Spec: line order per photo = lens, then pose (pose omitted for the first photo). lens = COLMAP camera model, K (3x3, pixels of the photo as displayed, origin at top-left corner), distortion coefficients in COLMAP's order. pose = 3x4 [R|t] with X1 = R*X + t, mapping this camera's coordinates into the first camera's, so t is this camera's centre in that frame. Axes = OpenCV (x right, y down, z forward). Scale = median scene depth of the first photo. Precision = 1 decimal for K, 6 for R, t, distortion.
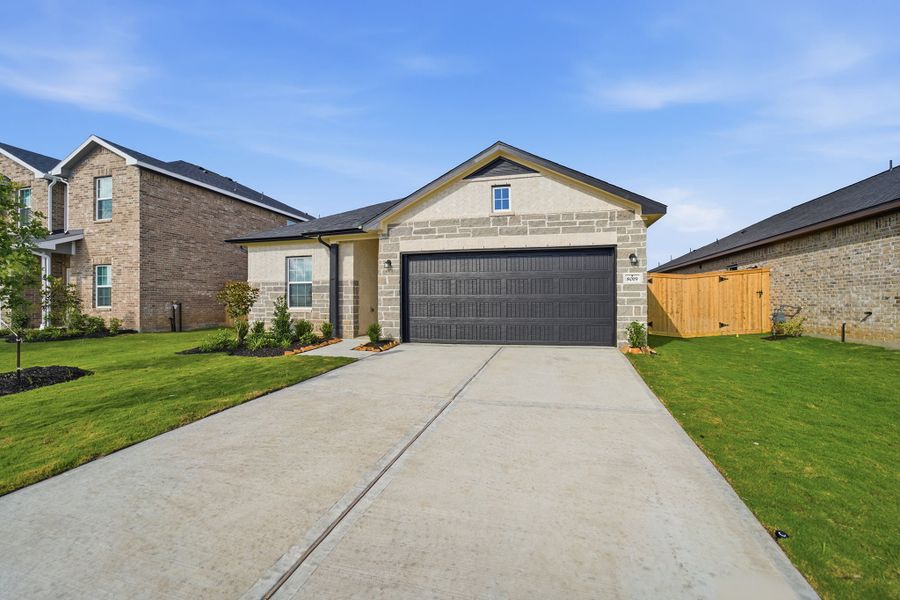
lens RADIAL K [[374.2, 0, 450.0], [0, 374.2, 291.0], [0, 0, 1]] dist [-0.001927, -0.000126]
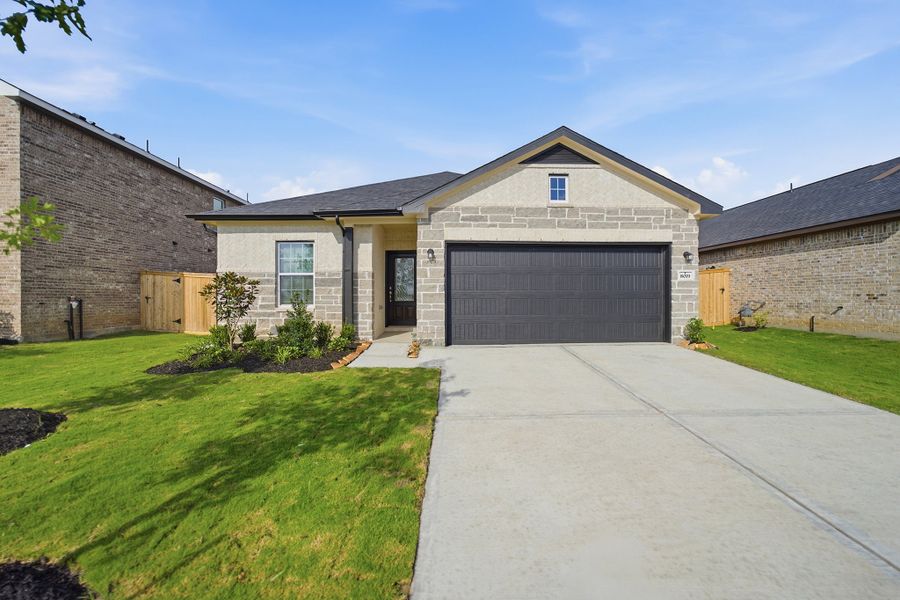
lens RADIAL K [[374.2, 0, 450.0], [0, 374.2, 291.0], [0, 0, 1]] dist [-0.001927, -0.000126]
pose [[0.959781, 0.004439, 0.280715, -0.364991], [-0.008543, 0.999874, 0.013398, 0.000354], [-0.280620, -0.015257, 0.959698, 0.164279]]
